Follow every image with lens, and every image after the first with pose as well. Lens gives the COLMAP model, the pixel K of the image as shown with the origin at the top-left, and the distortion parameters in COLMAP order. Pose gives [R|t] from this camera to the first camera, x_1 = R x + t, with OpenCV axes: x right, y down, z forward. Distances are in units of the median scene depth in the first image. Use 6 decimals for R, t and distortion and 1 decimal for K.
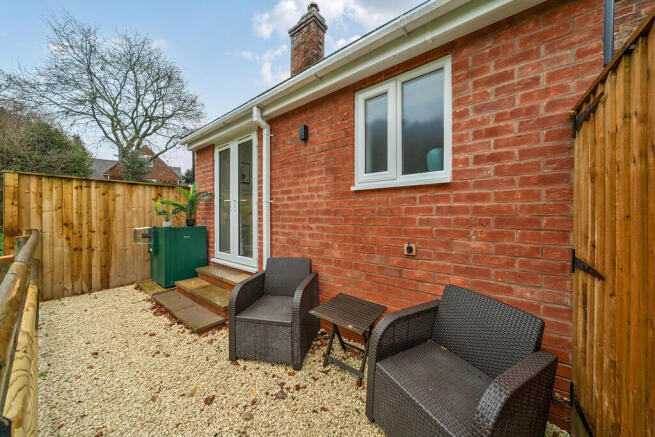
lens RADIAL K [[222.4, 0, 325.4], [0, 222.4, 215.0], [0, 0, 1]] dist [-0.004431, 0.000027]
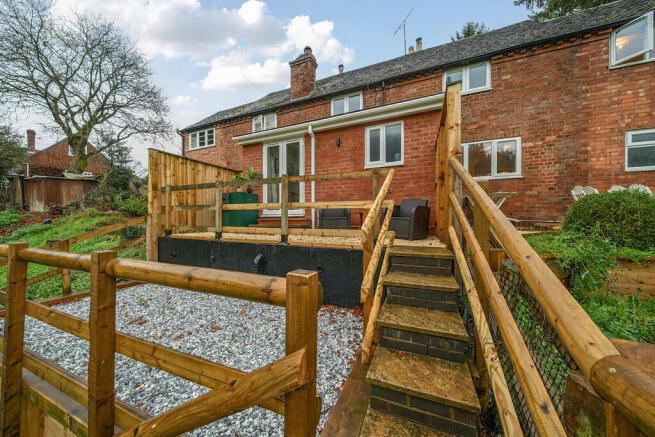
lens RADIAL K [[222.4, 0, 327.7], [0, 222.4, 220.0], [0, 0, 1]] dist [-0.004431, 0.000027]
pose [[0.970728, 0.001301, 0.240179, -0.533373], [-0.000820, 0.999997, -0.002102, 0.284020], [-0.240181, 0.001844, 0.970726, -0.768654]]
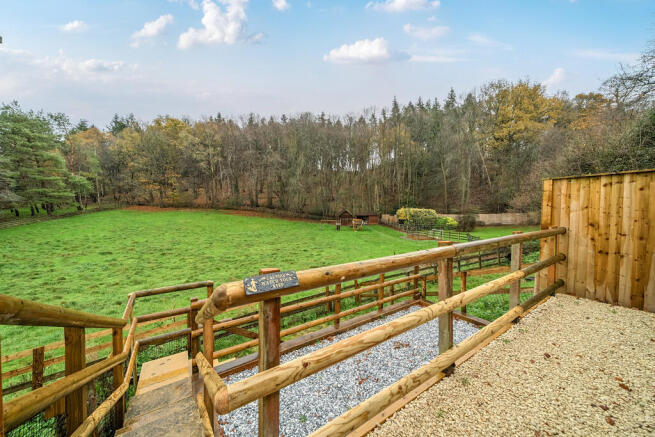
lens RADIAL K [[222.4, 0, 326.6], [0, 222.4, 219.1], [0, 0, 1]] dist [-0.004431, 0.000027]
pose [[-0.335264, 0.034165, -0.941505, 0.128793], [-0.006225, 0.999240, 0.038476, -0.011662], [0.942104, 0.018760, -0.334796, 0.235128]]
